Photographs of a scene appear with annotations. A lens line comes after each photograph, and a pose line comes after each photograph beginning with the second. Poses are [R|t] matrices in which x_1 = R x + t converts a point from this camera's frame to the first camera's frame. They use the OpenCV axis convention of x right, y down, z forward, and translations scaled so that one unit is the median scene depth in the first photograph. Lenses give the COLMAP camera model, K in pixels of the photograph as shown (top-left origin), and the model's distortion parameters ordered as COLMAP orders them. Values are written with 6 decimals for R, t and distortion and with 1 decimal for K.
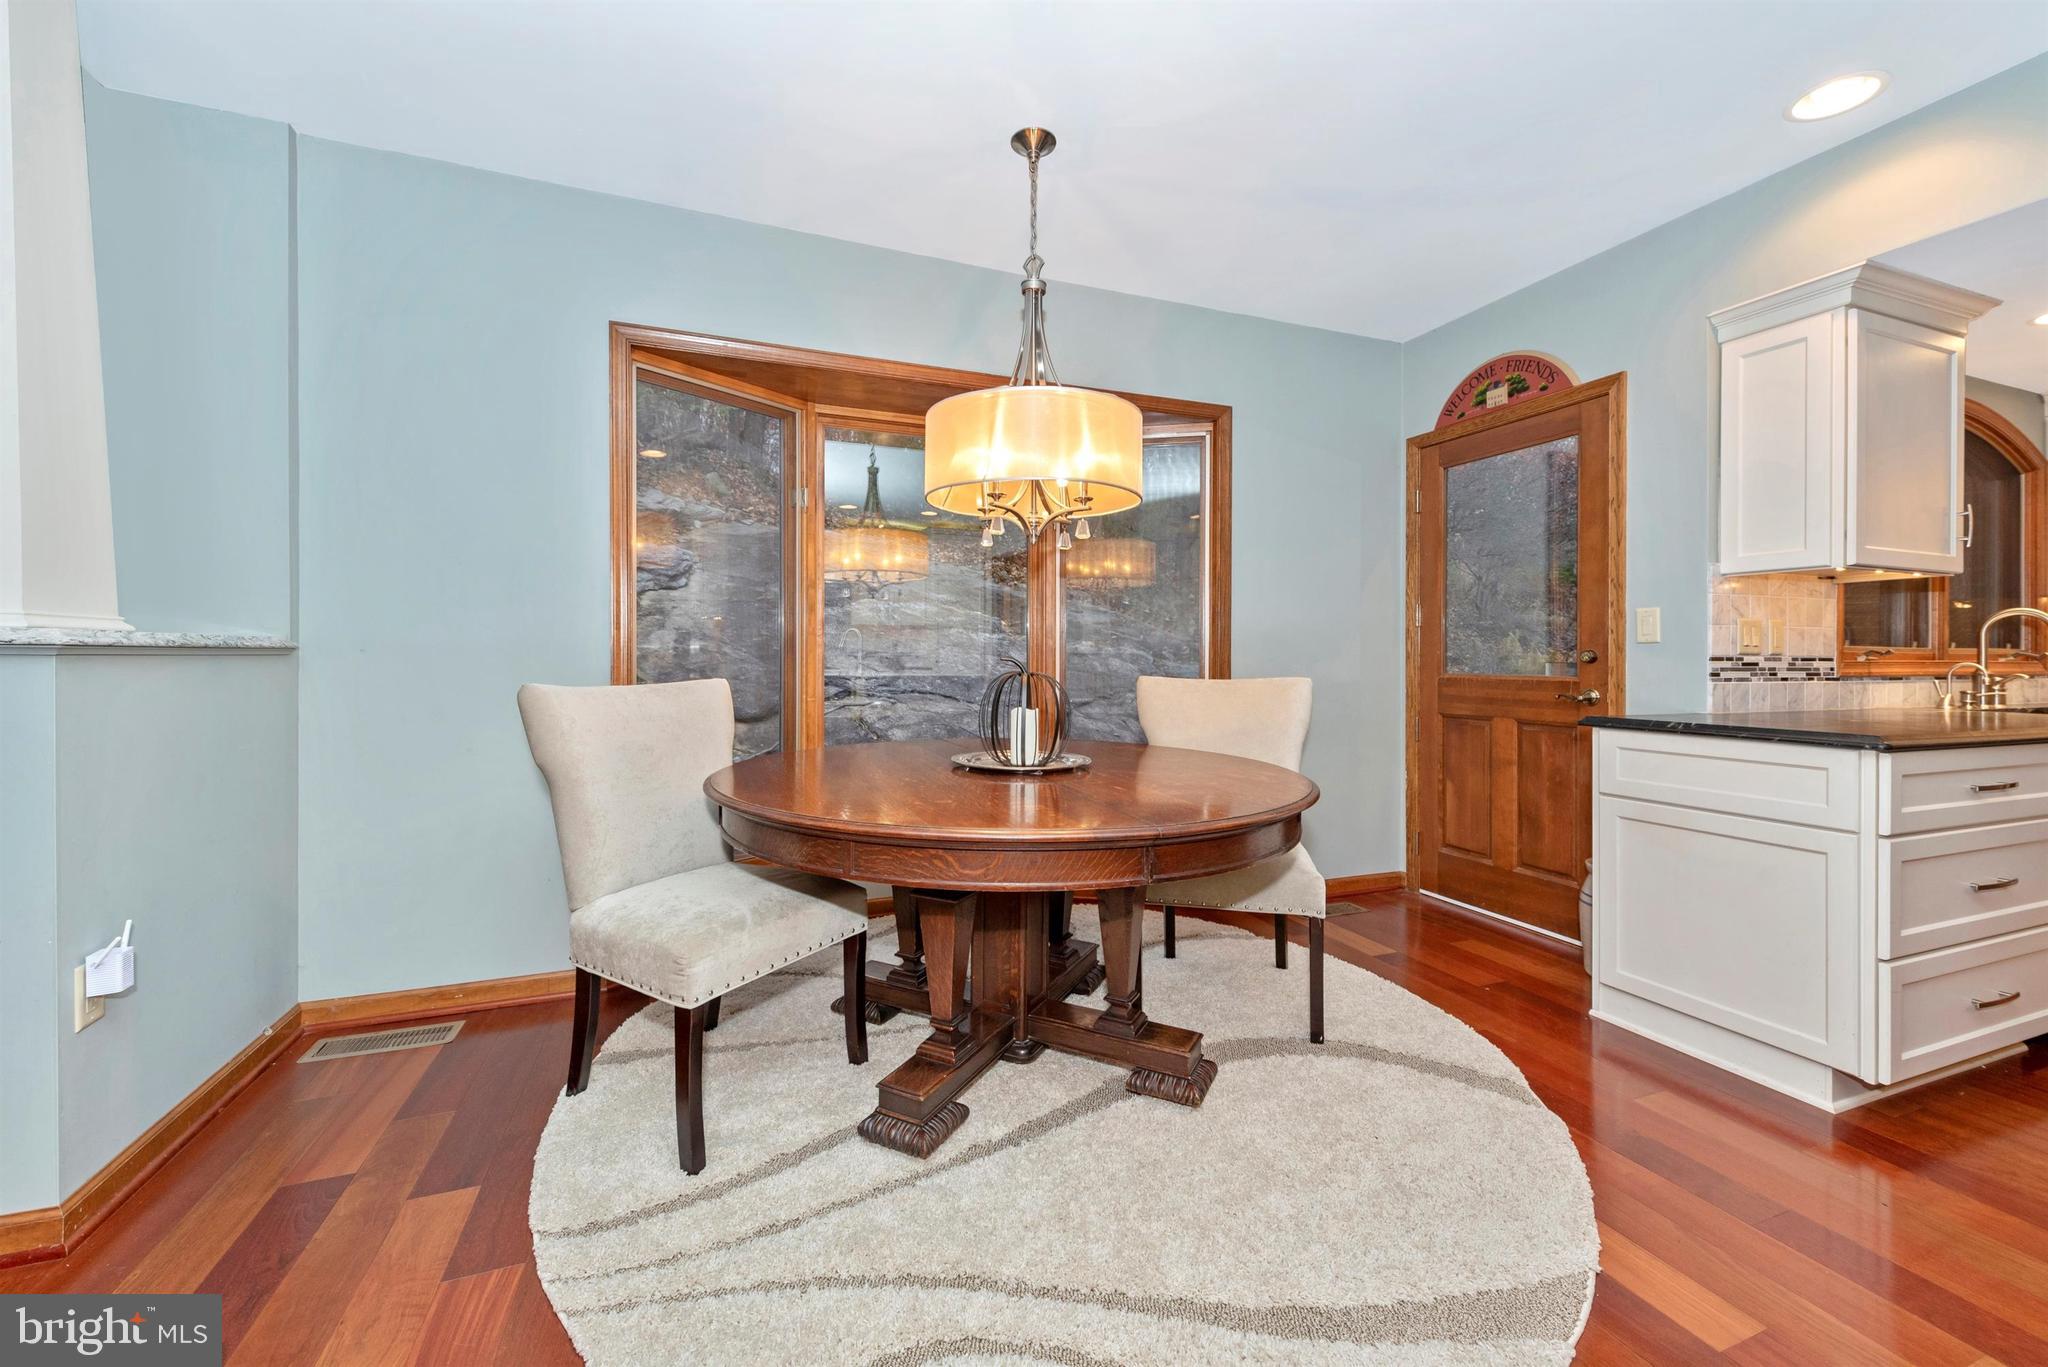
lens RADIAL K [[803.1, 0, 1015.0], [0, 803.1, 668.2], [0, 0, 1]] dist [0.010632, -0.002367]
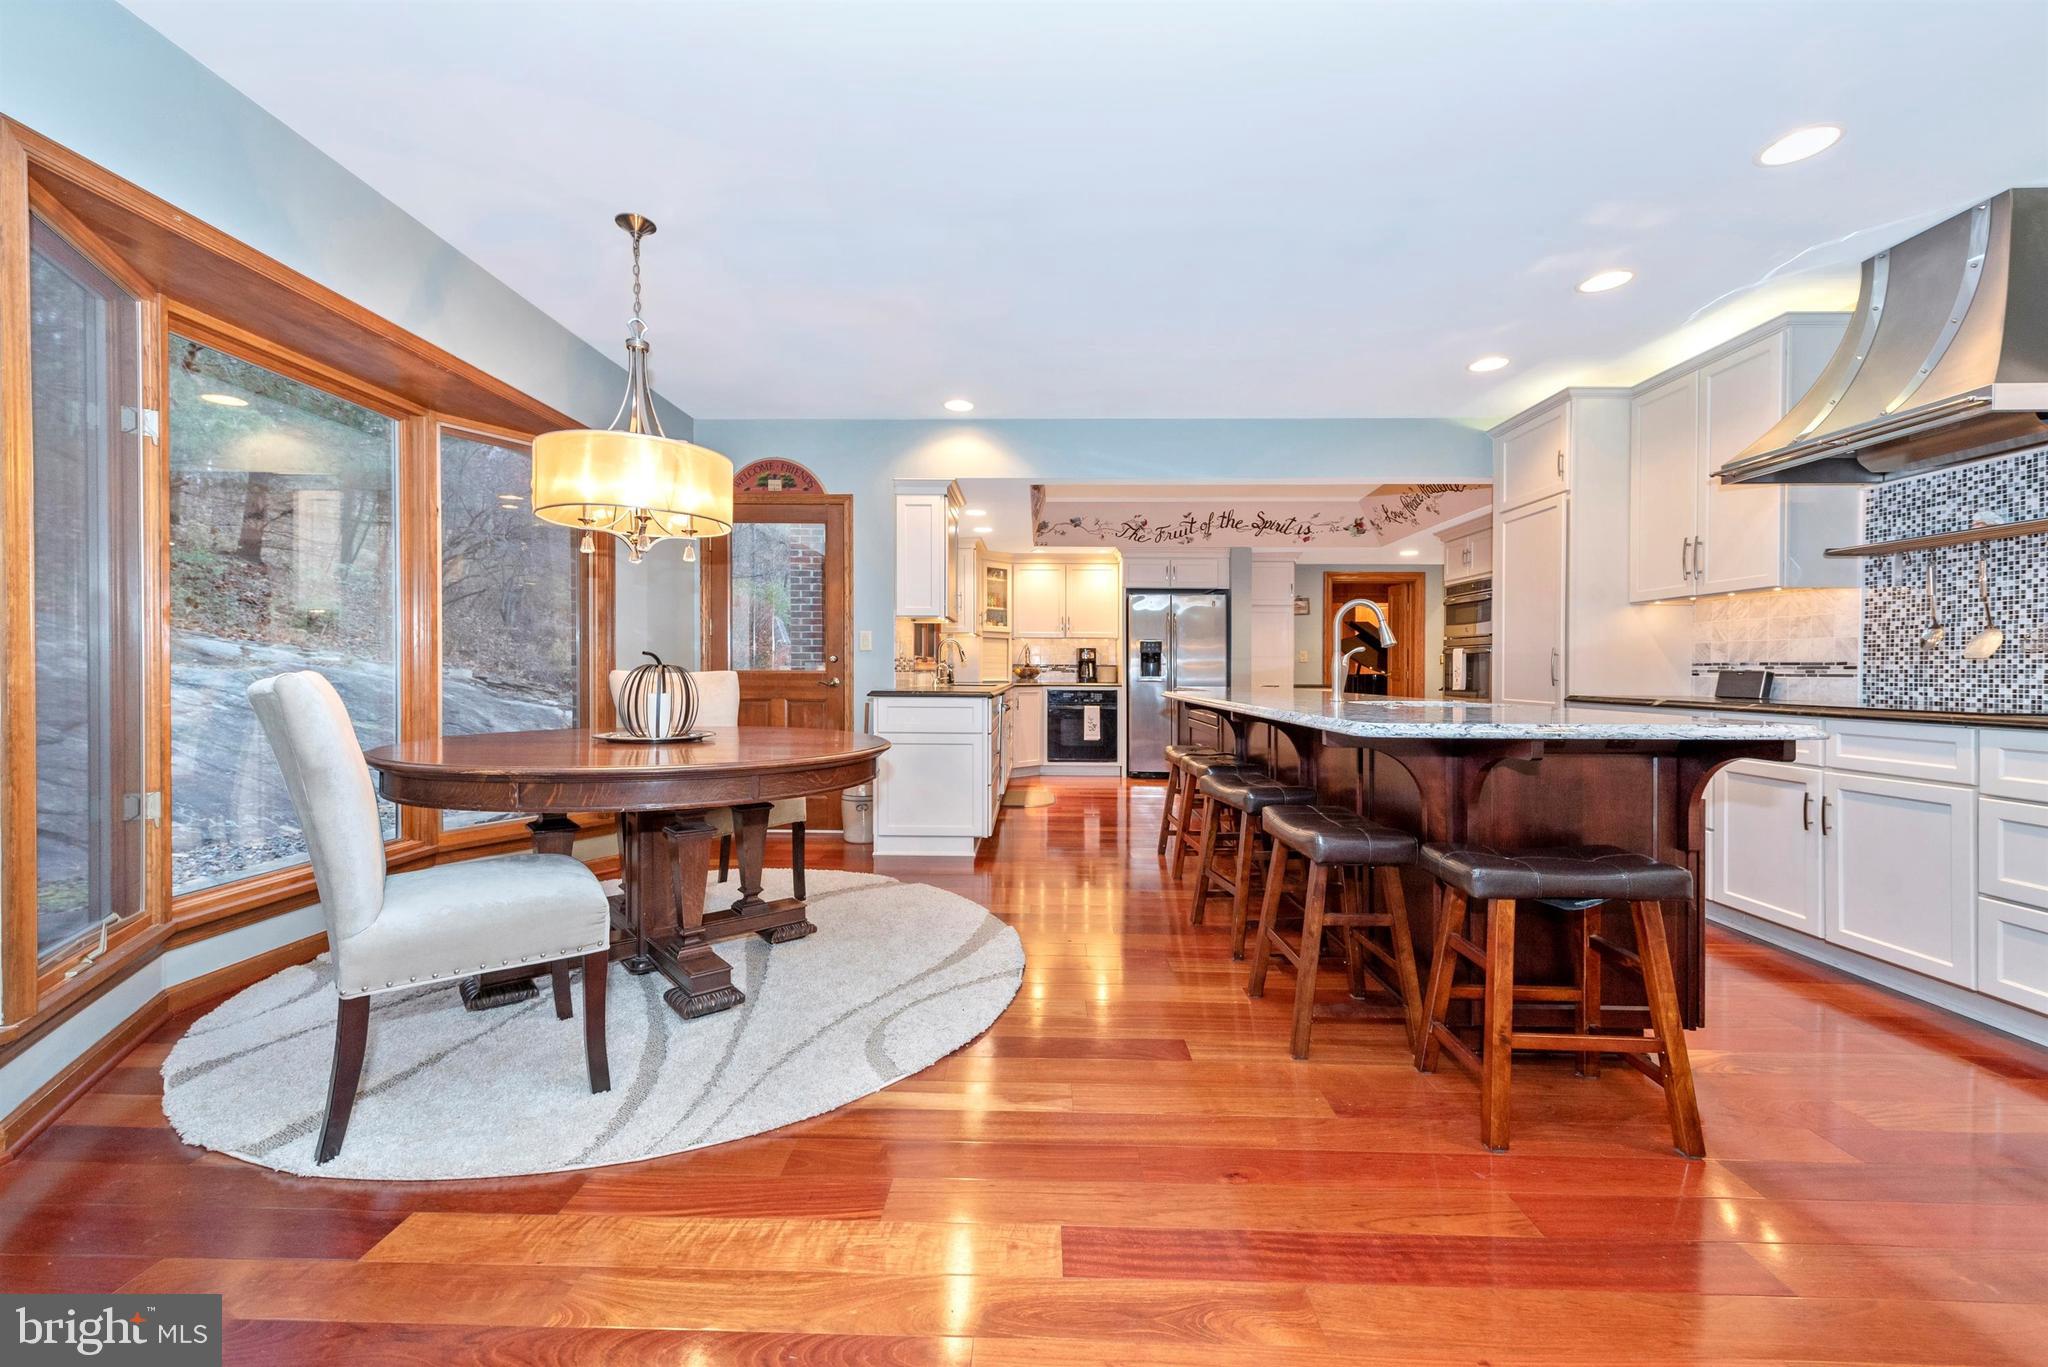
lens RADIAL K [[803.1, 0, 1032.5], [0, 803.1, 681.5], [0, 0, 1]] dist [0.010632, -0.002367]
pose [[0.372832, -0.015626, 0.927767, -0.690963], [0.007838, 0.999876, 0.013691, 0.013908], [-0.927866, 0.002167, 0.372908, -0.002883]]
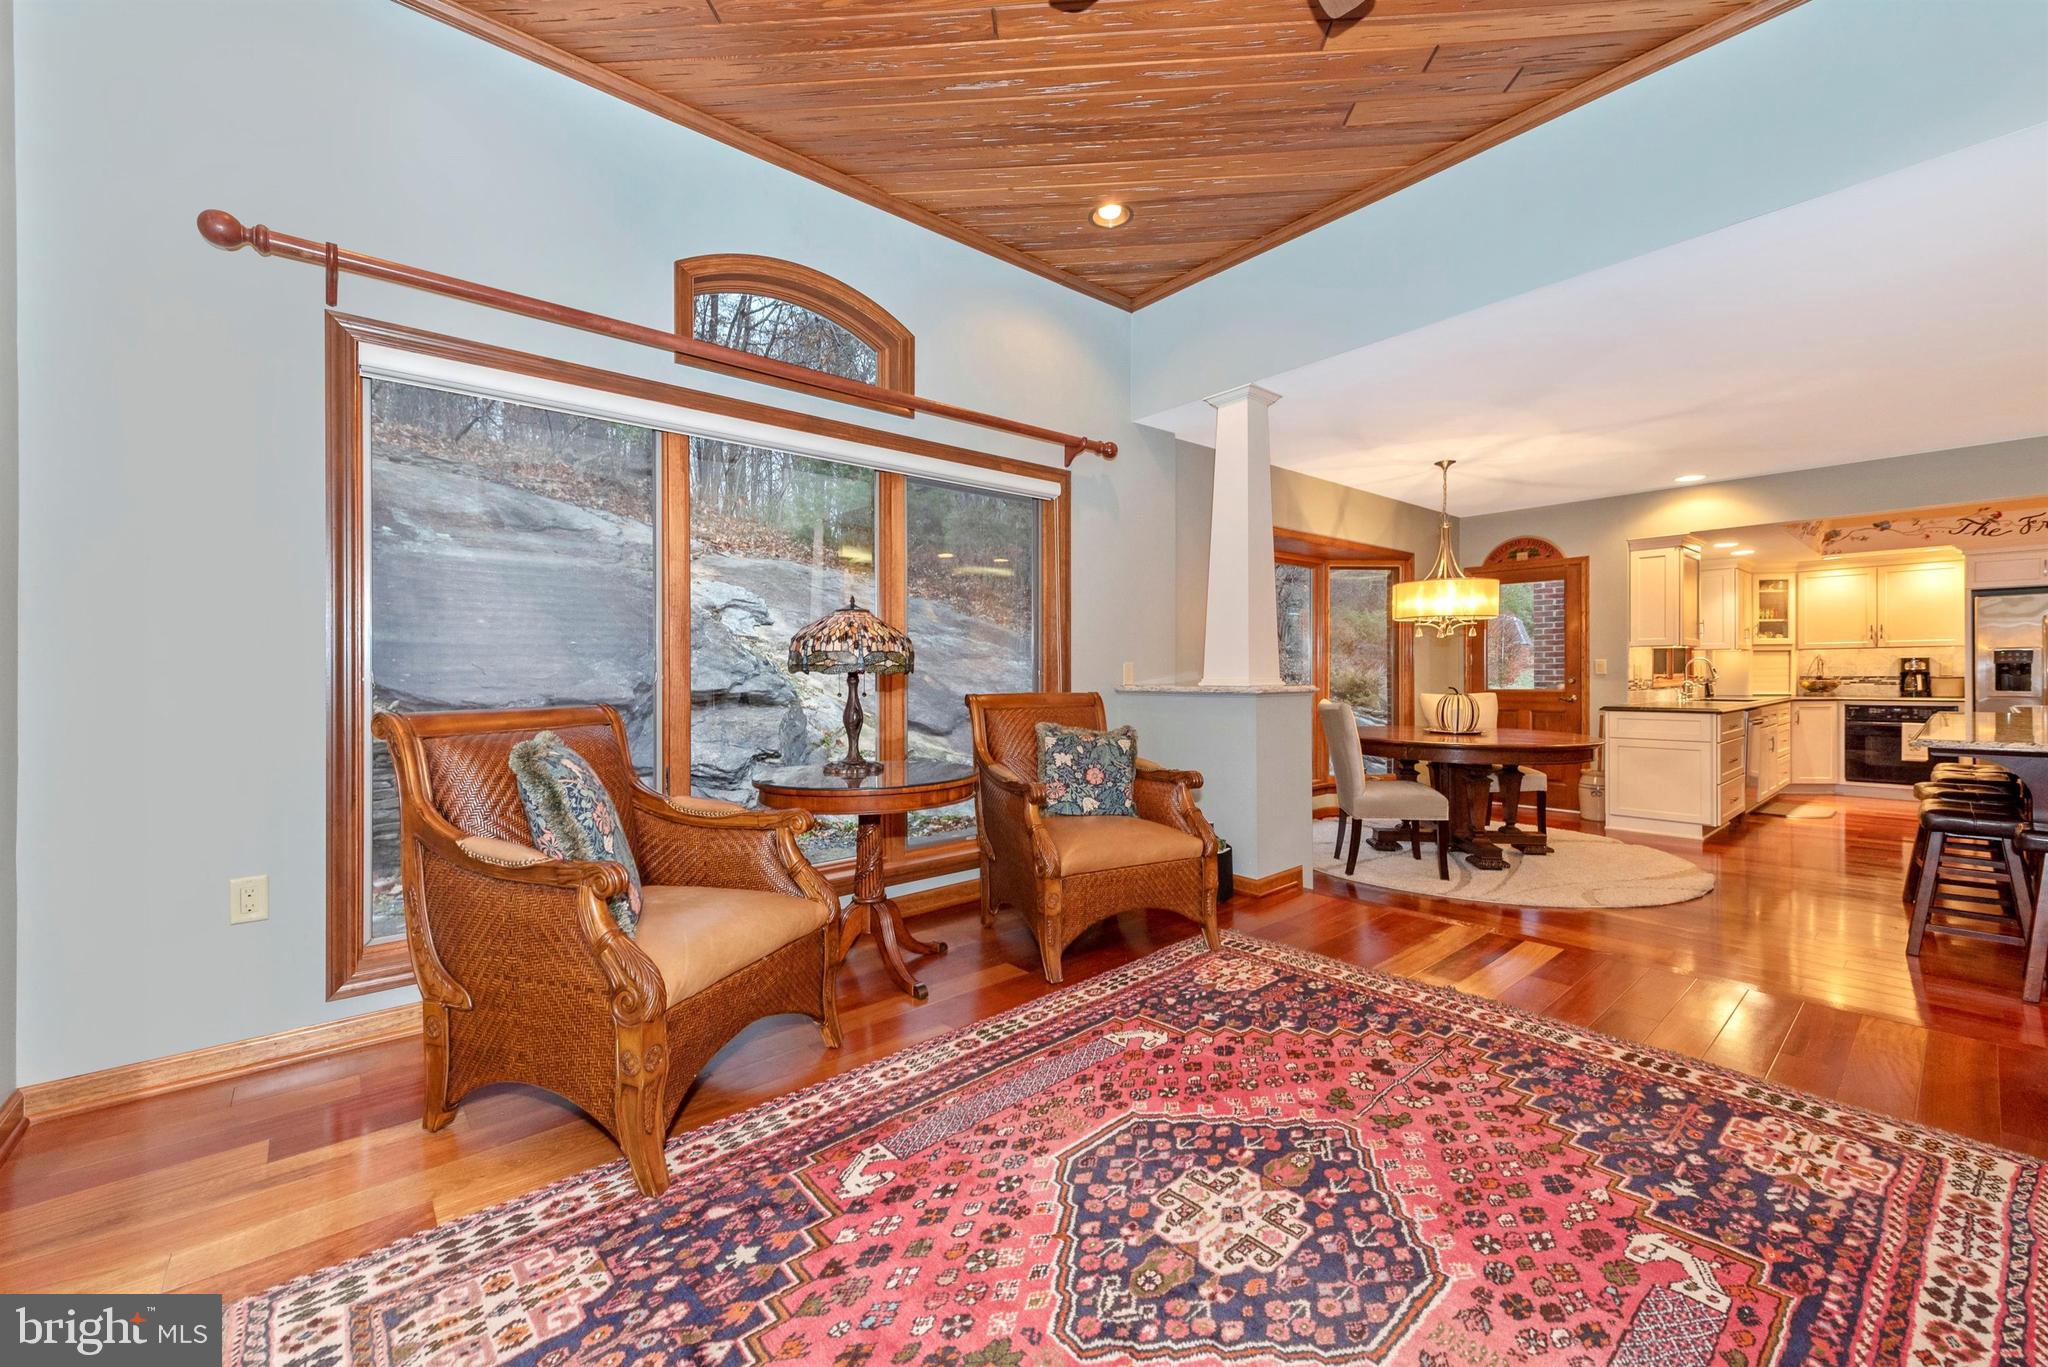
lens RADIAL K [[803.1, 0, 1030.9], [0, 803.1, 682.0], [0, 0, 1]] dist [0.010632, -0.002367]
pose [[0.943268, -0.016644, 0.331615, -1.453496], [0.016992, 0.999854, 0.001852, -0.040349], [-0.331597, 0.003888, 0.943413, -0.611078]]
